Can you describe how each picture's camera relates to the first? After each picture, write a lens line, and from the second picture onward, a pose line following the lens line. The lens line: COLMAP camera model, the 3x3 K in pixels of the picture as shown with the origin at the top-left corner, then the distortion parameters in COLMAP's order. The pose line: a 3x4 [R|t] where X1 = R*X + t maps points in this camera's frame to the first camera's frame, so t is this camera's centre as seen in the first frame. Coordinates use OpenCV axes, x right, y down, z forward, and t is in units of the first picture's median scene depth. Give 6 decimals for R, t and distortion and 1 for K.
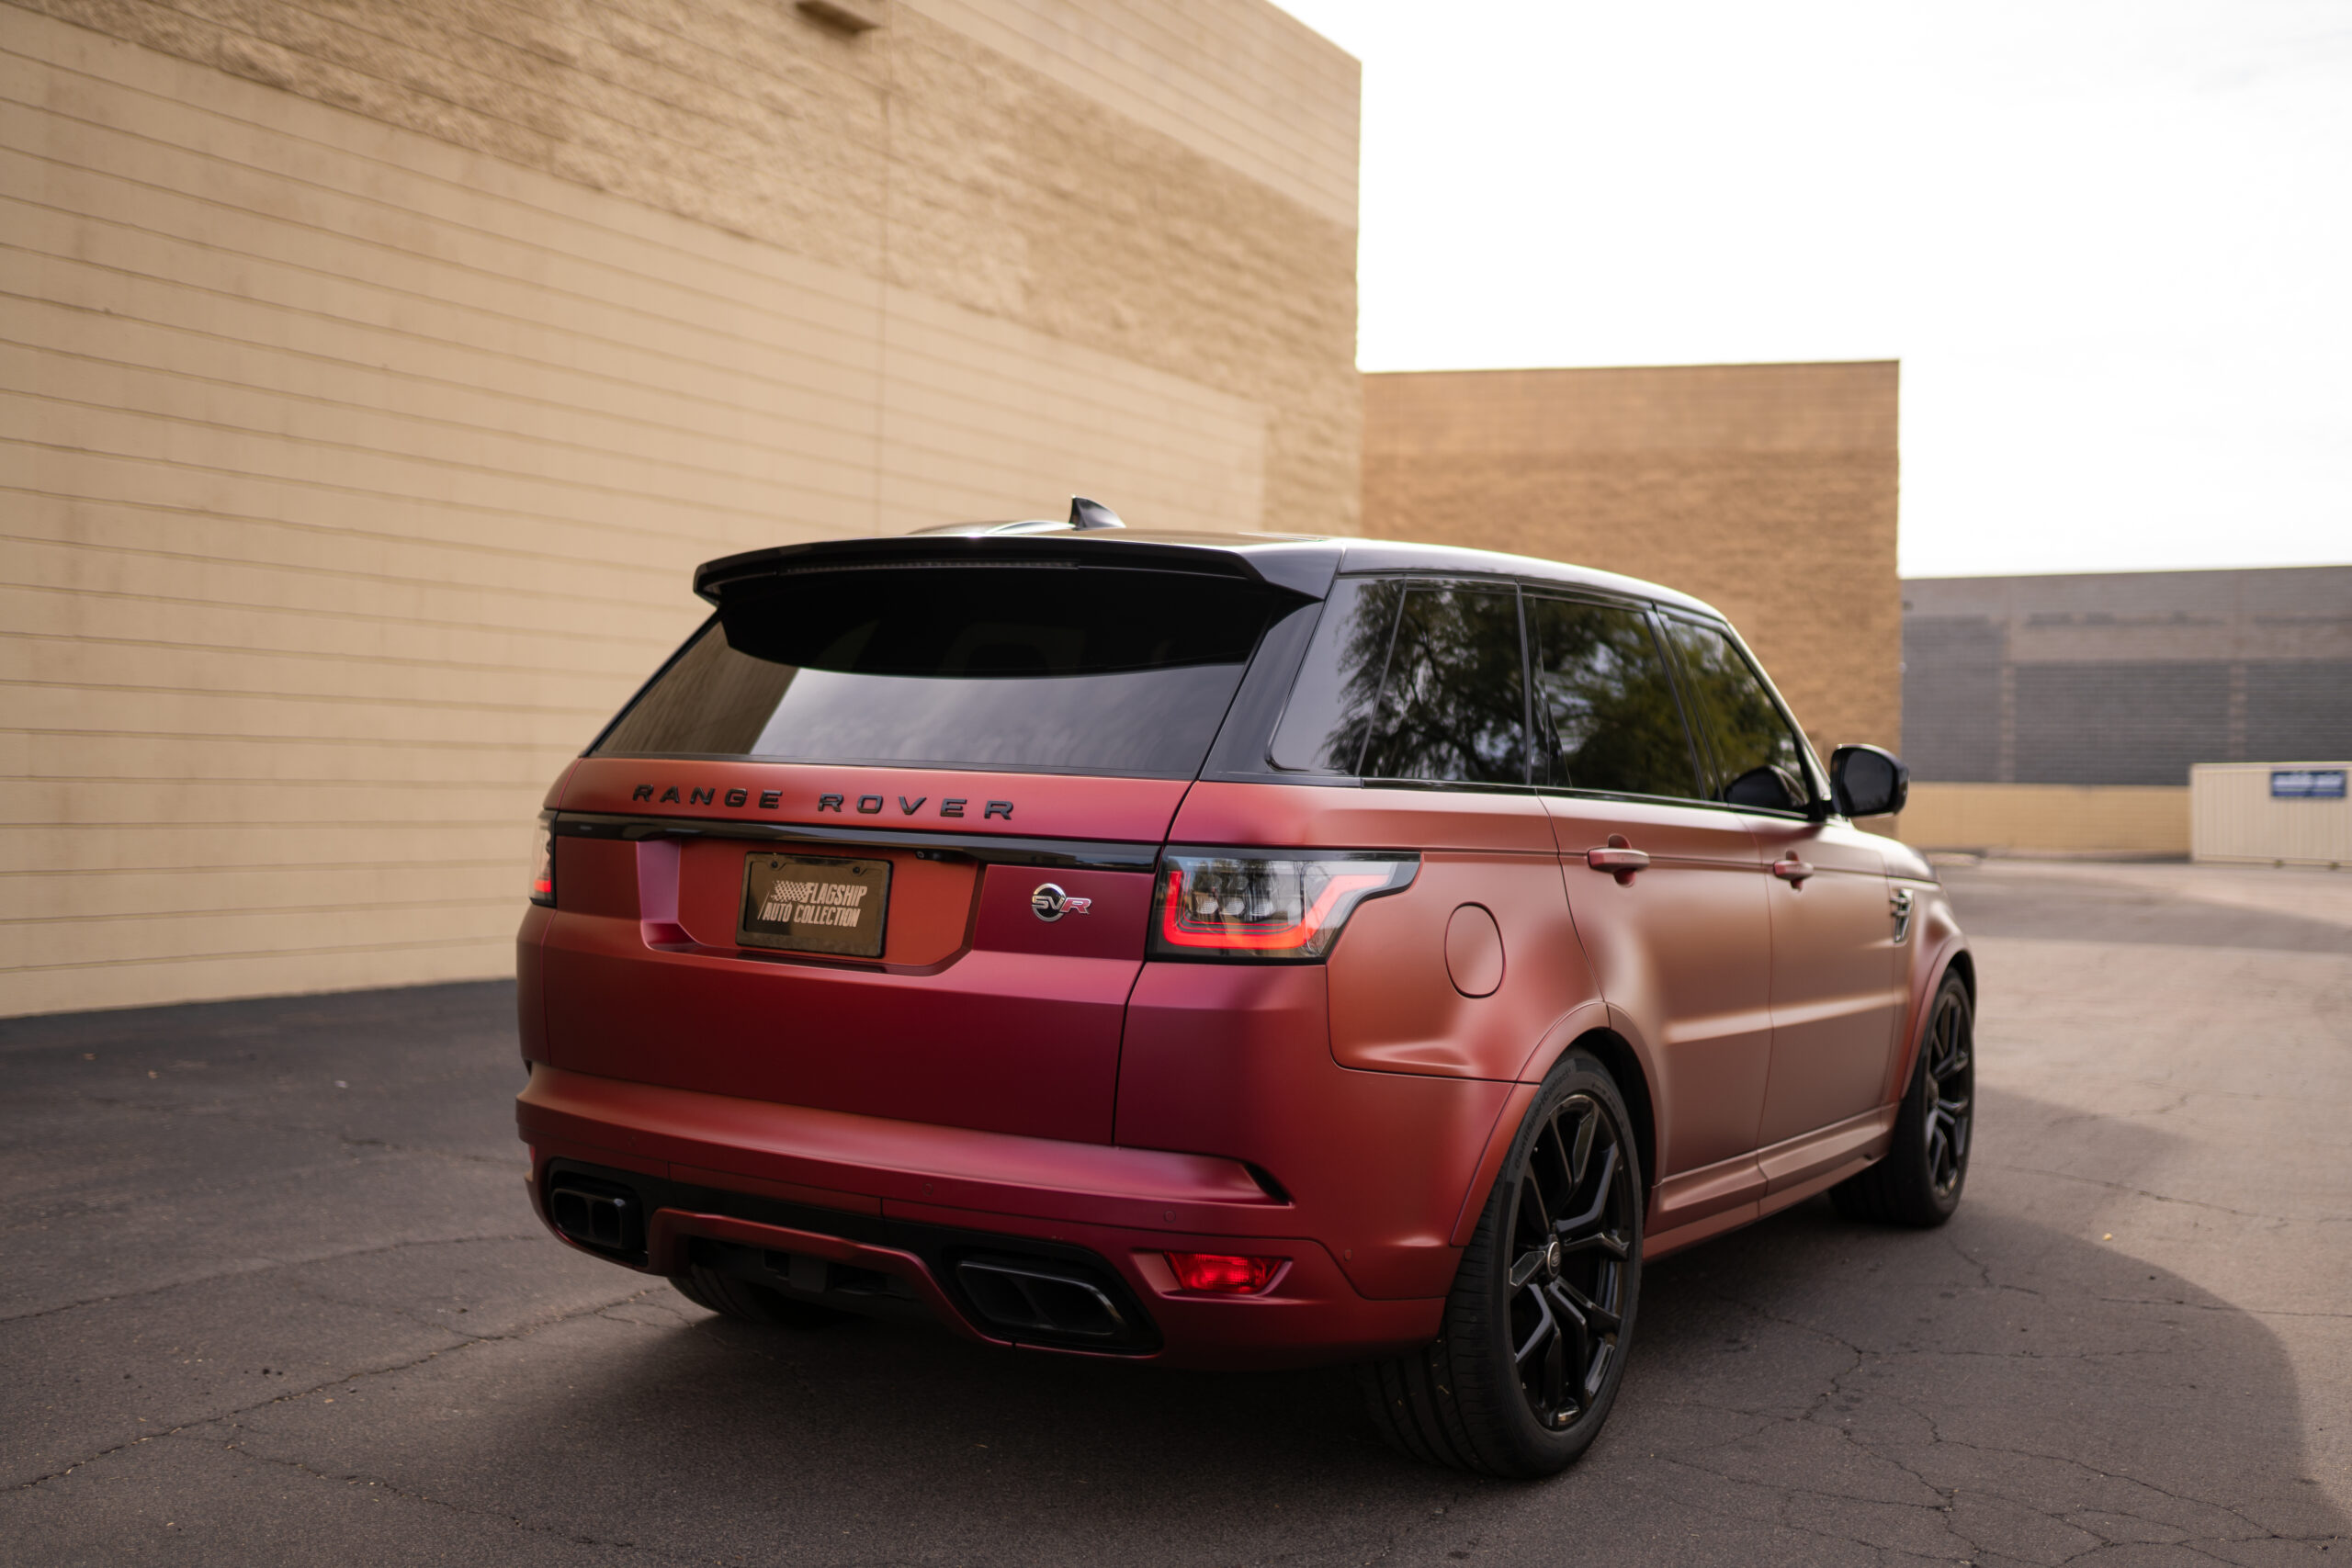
lens RADIAL K [[2364.8, 0, 1175.3], [0, 2364.8, 770.7], [0, 0, 1]] dist [0.001416, 0.000000]
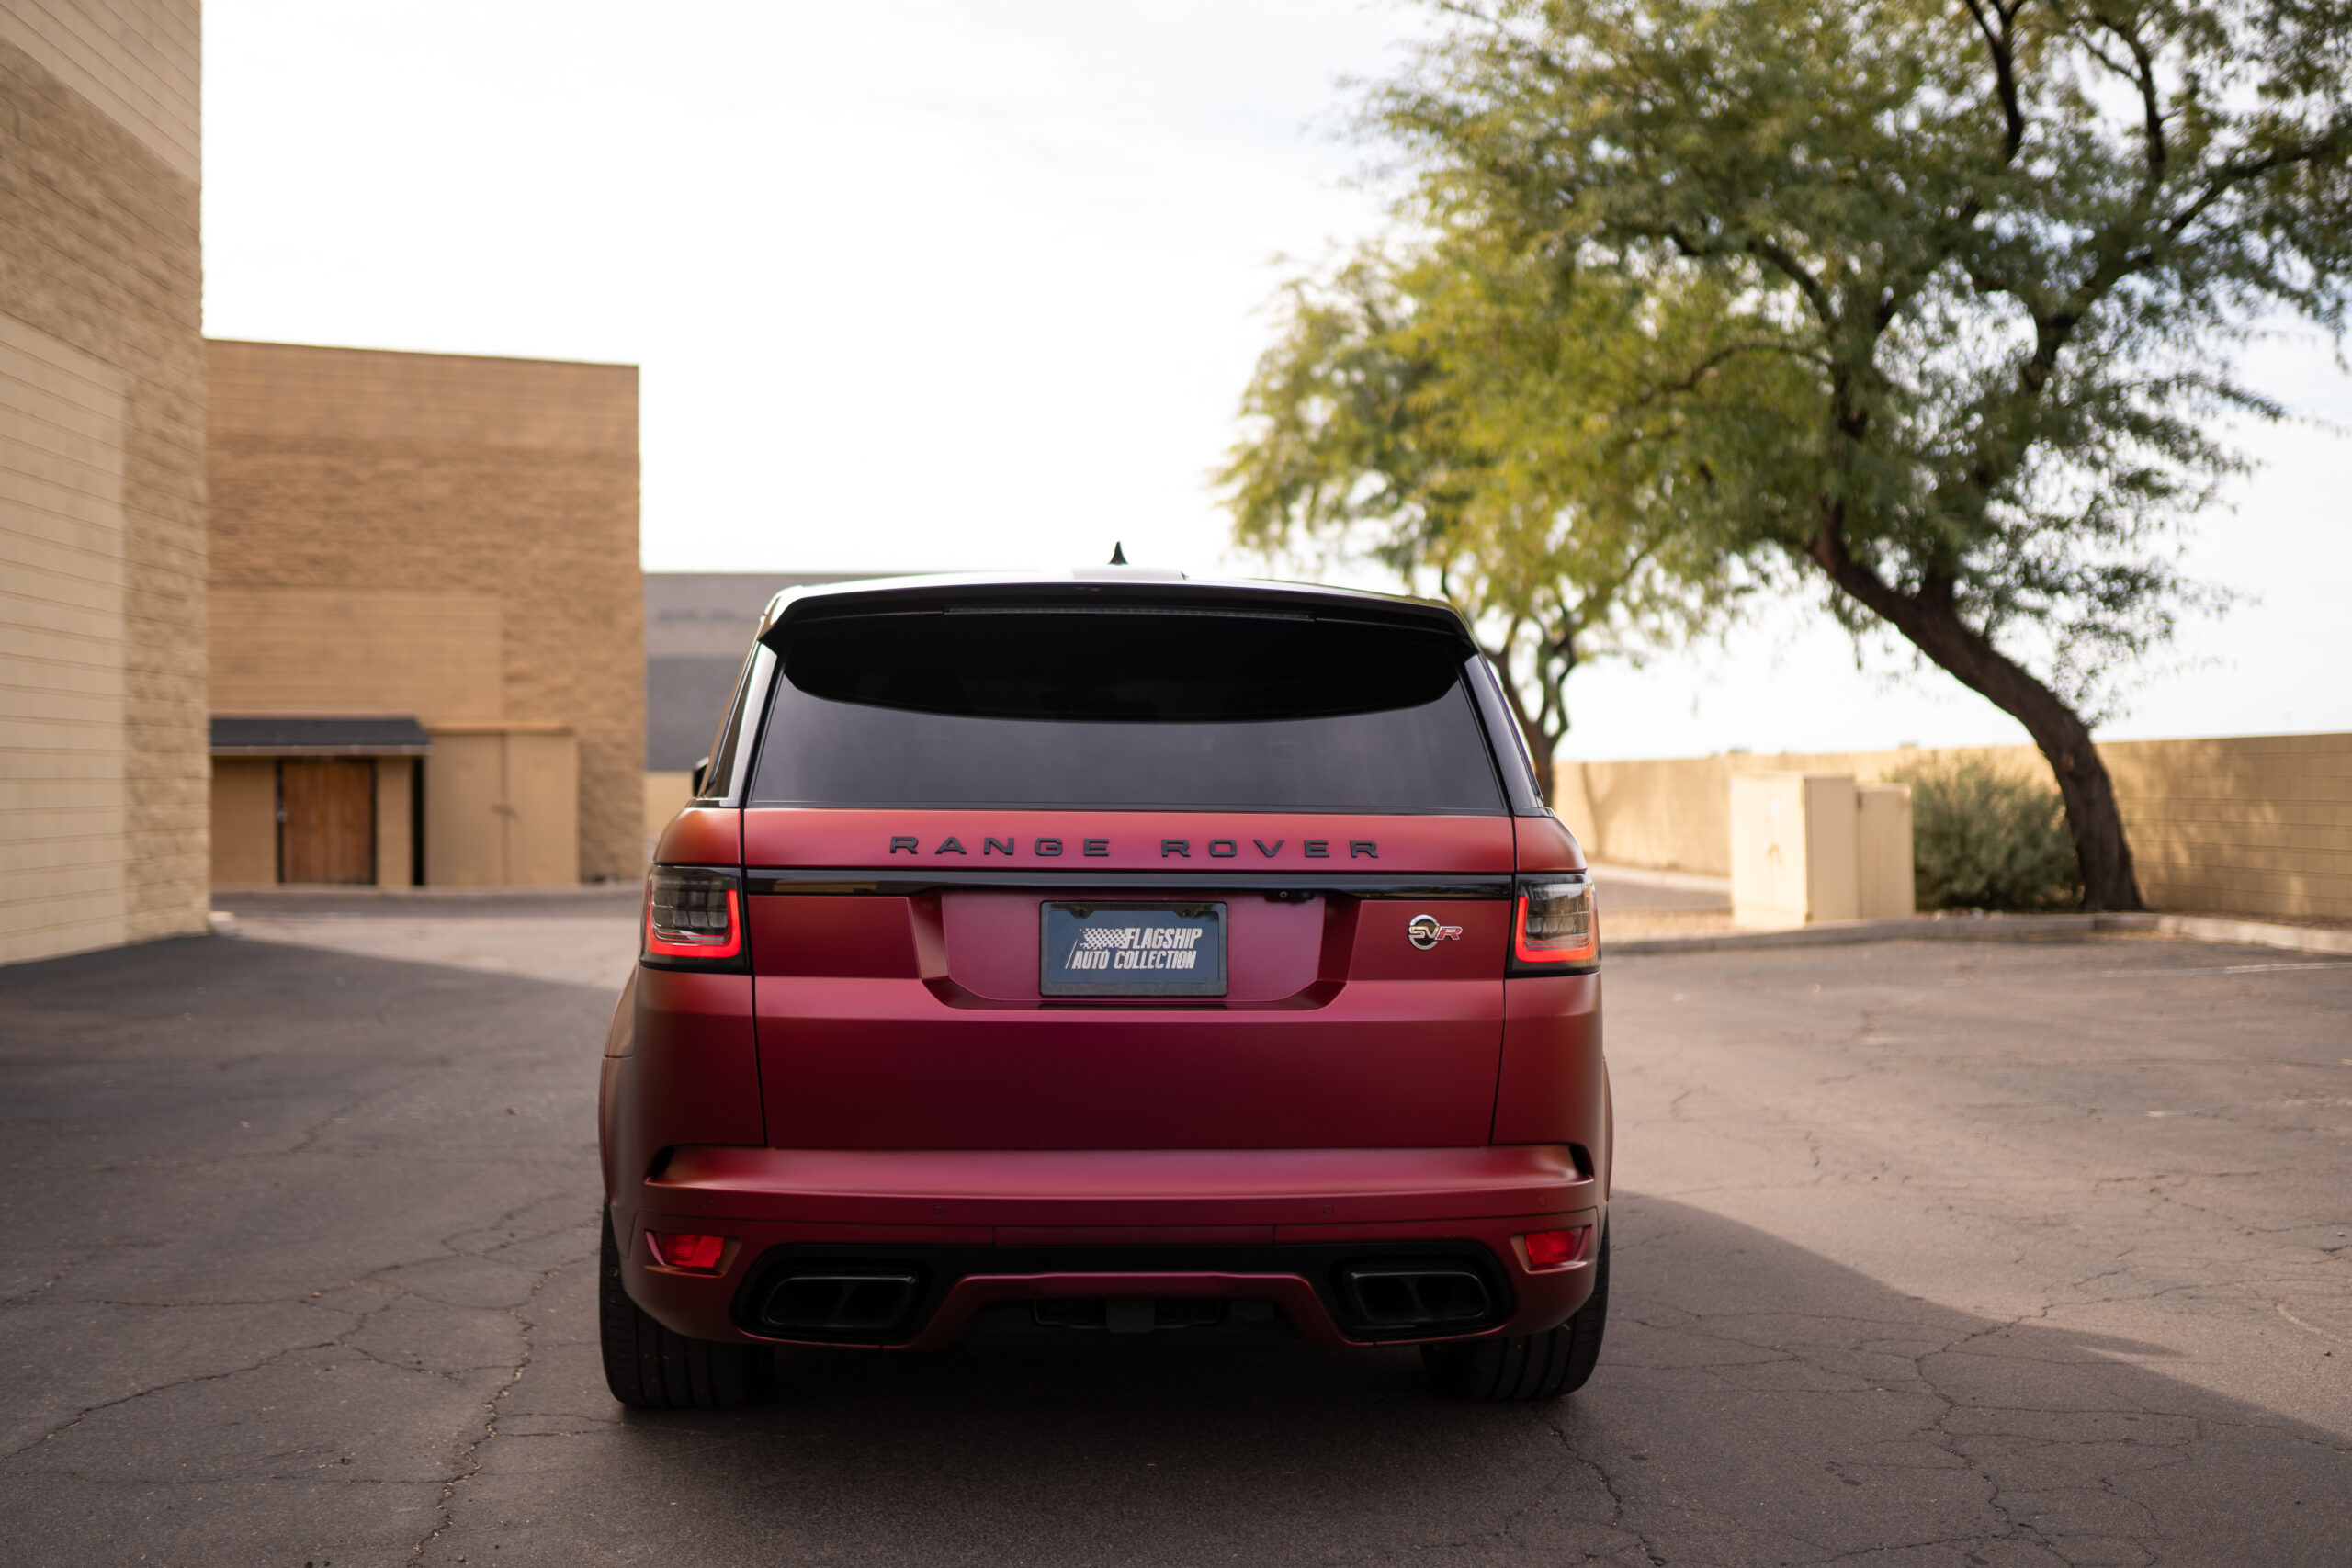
lens RADIAL K [[2364.8, 0, 1178.7], [0, 2364.8, 792.9], [0, 0, 1]] dist [0.001416, 0.000000]
pose [[0.801572, -0.028748, 0.597207, -0.175010], [0.019365, 0.999568, 0.022125, -0.007691], [-0.597585, -0.006170, 0.801782, 0.042266]]
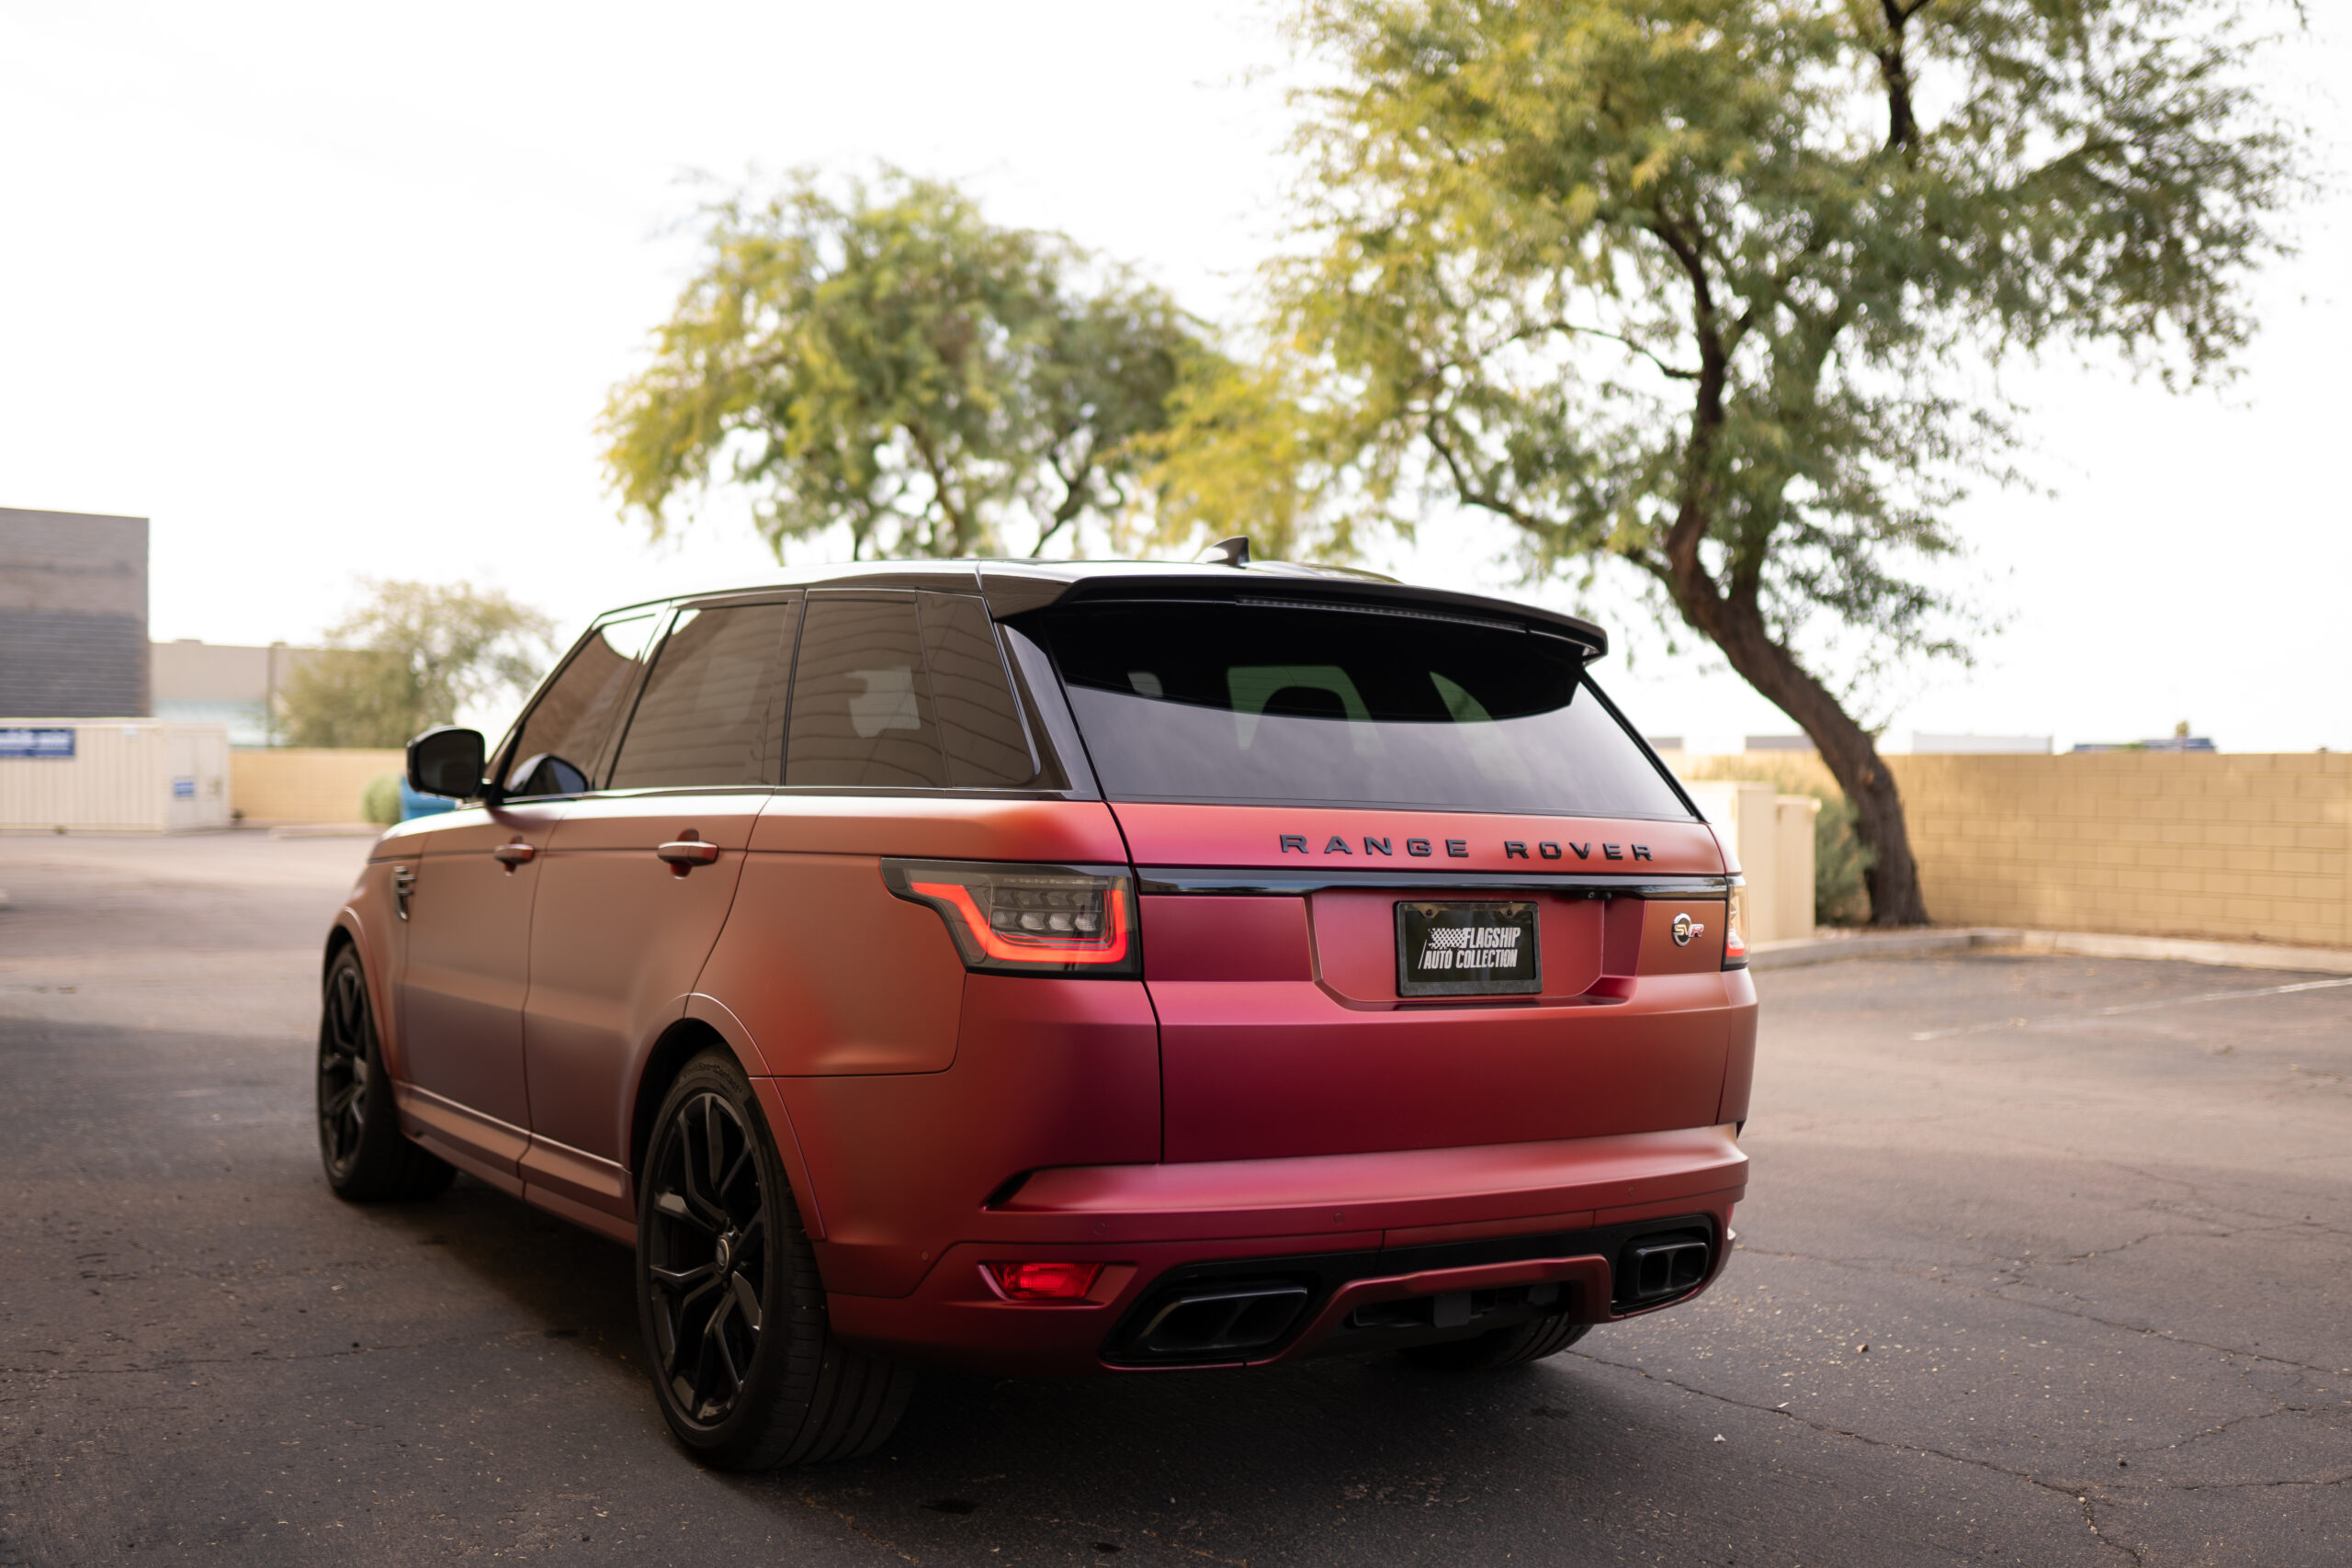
lens RADIAL K [[2525.0, 0, 1168.8], [0, 2525.0, 790.2], [0, 0, 1]] dist [0.024072, 0.000000]
pose [[0.415438, -0.029128, 0.909155, -0.283537], [-0.017590, 0.999043, 0.040046, -0.012646], [-0.909452, -0.032628, 0.414528, 0.157983]]
